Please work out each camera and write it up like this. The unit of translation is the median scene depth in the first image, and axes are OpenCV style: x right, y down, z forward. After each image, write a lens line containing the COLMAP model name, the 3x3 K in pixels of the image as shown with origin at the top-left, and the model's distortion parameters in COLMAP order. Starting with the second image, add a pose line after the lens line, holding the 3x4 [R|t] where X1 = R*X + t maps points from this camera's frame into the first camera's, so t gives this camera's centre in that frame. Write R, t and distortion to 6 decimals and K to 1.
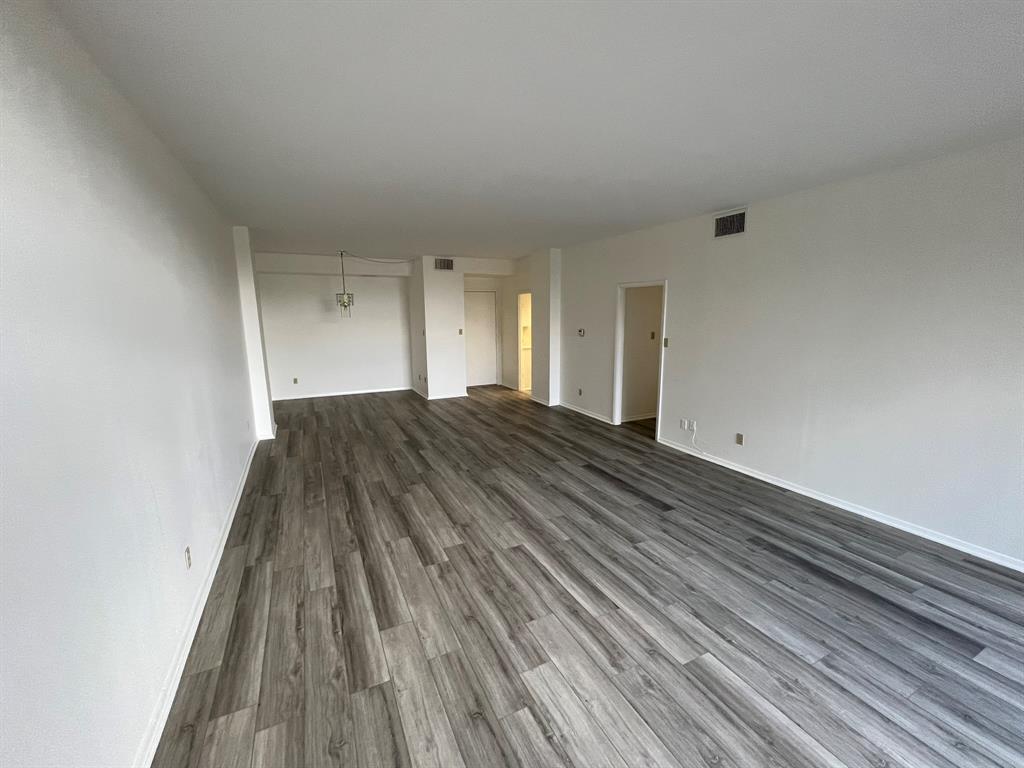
lens RADIAL K [[421.4, 0, 512.2], [0, 421.4, 382.0], [0, 0, 1]] dist [-0.006895, 0.000759]
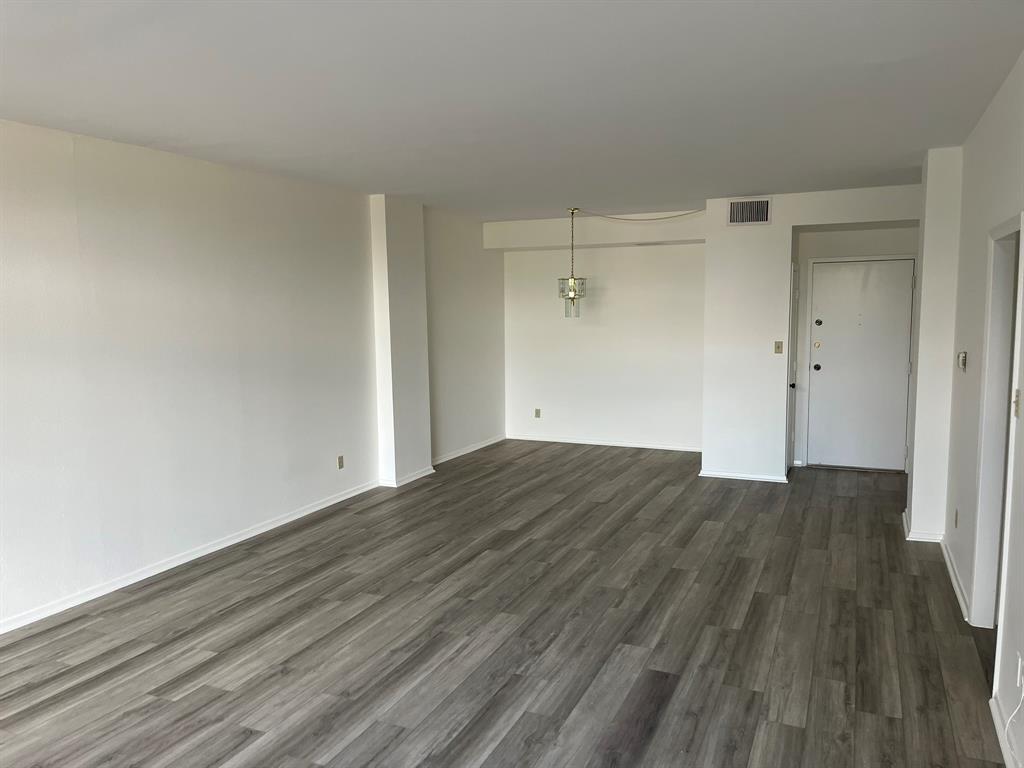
lens RADIAL K [[771.5, 0, 511.1], [0, 771.5, 387.4], [0, 0, 1]] dist [0.071679, -0.090465]
pose [[0.642710, 0.077468, -0.762183, 0.652824], [-0.119915, 0.992784, -0.000212, -0.067013], [0.756666, 0.091533, 0.647362, 0.361801]]
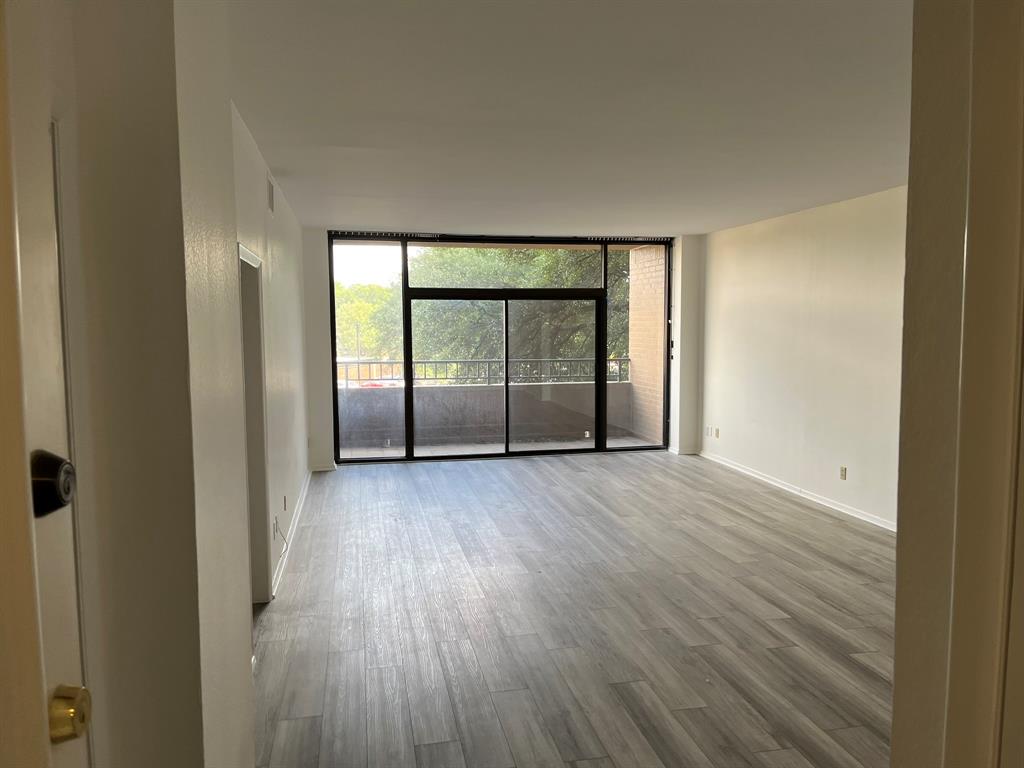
lens RADIAL K [[771.5, 0, 525.4], [0, 771.5, 394.1], [0, 0, 1]] dist [0.071679, -0.090465]
pose [[-0.971164, -0.007764, 0.238286, -0.157889], [0.052476, 0.967998, 0.245412, -0.331346], [-0.232566, 0.250839, -0.939677, 2.019392]]
